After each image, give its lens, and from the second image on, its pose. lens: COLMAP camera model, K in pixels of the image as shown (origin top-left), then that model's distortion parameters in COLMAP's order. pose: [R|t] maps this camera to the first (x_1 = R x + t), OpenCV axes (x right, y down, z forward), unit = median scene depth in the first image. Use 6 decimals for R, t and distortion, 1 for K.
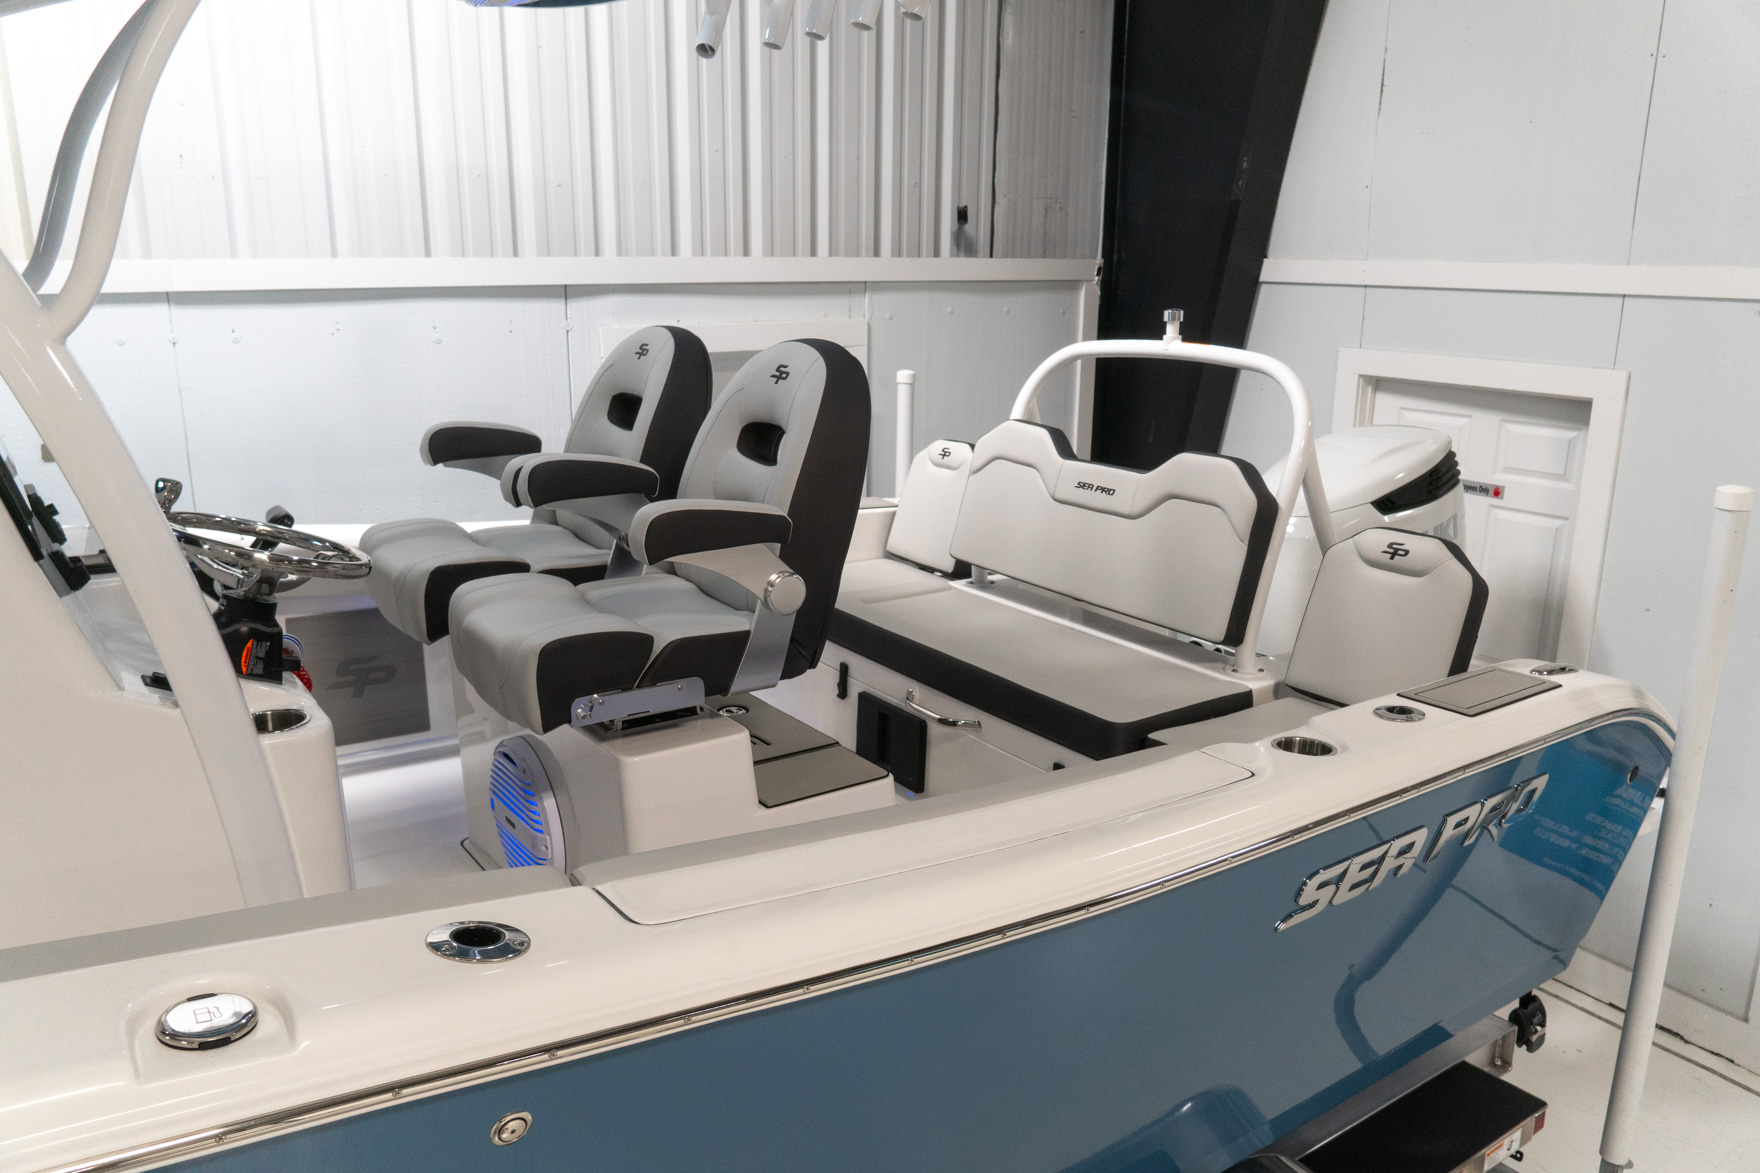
lens RADIAL K [[1294.0, 0, 877.3], [0, 1294.0, 597.5], [0, 0, 1]] dist [-0.005214, -0.003819]
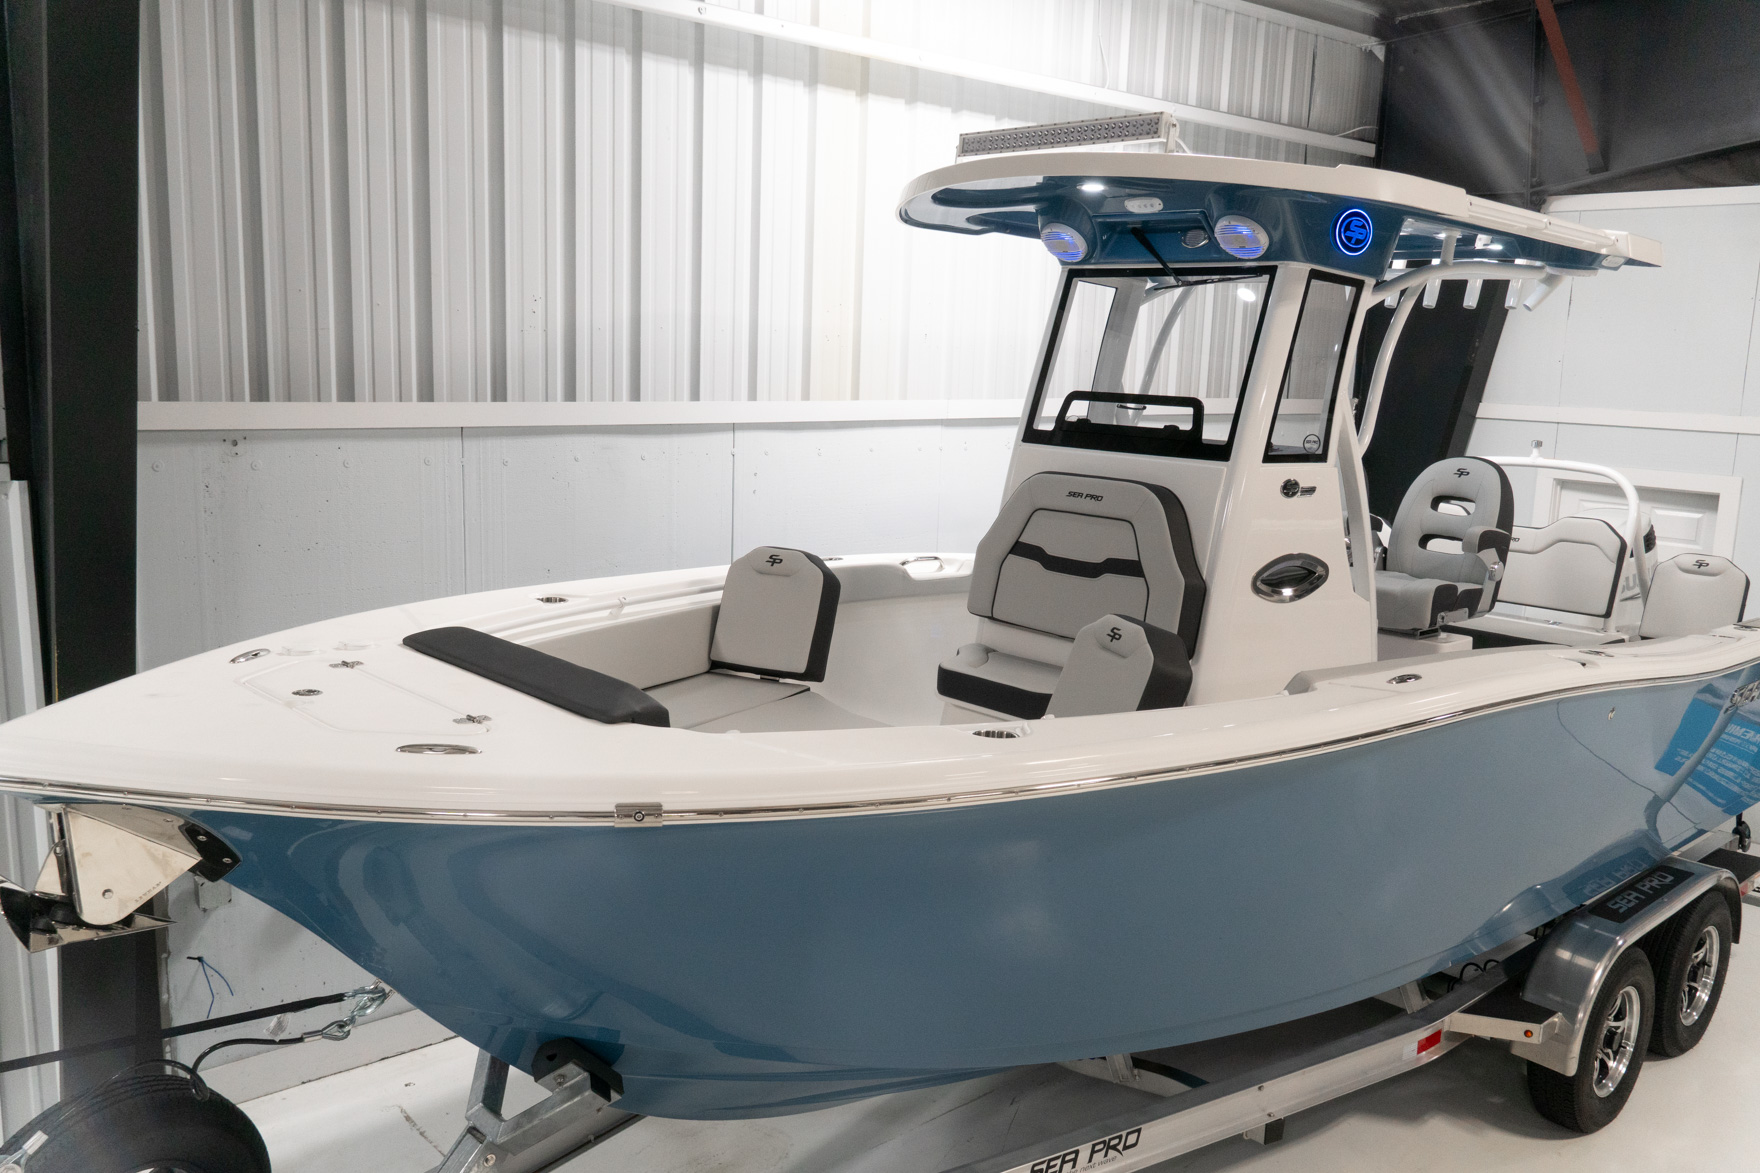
lens RADIAL K [[1481.7, 0, 810.3], [0, 1481.7, 625.4], [0, 0, 1]] dist [-0.001250, 0.003164]
pose [[0.991928, -0.000800, 0.126800, -0.887588], [0.010267, 0.997203, -0.074027, 0.151337], [-0.126386, 0.074731, 0.989162, -0.764297]]
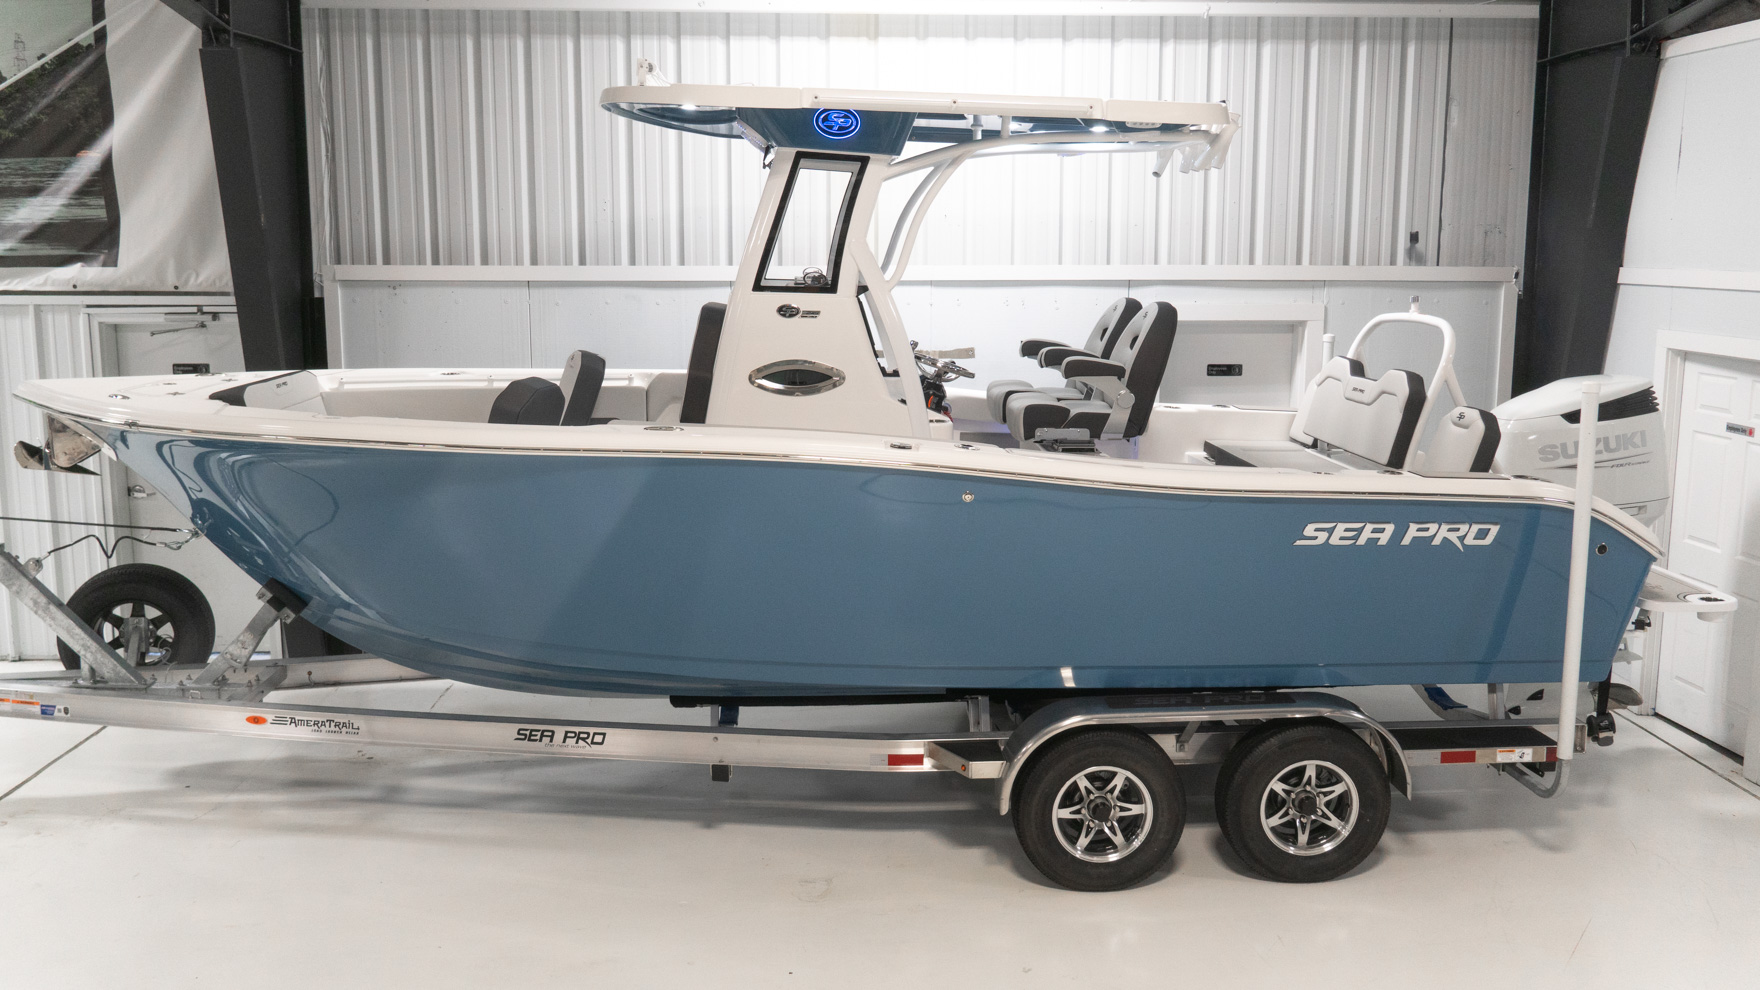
lens RADIAL K [[1494.8, 0, 880.0], [0, 1494.8, 495.0], [0, 0, 1]] dist [0.003873, 0.009453]
pose [[0.852178, 0.084574, -0.516371, 0.598959], [-0.136164, 0.988695, -0.062779, 0.247205], [0.505224, 0.123810, 0.854061, -0.974853]]
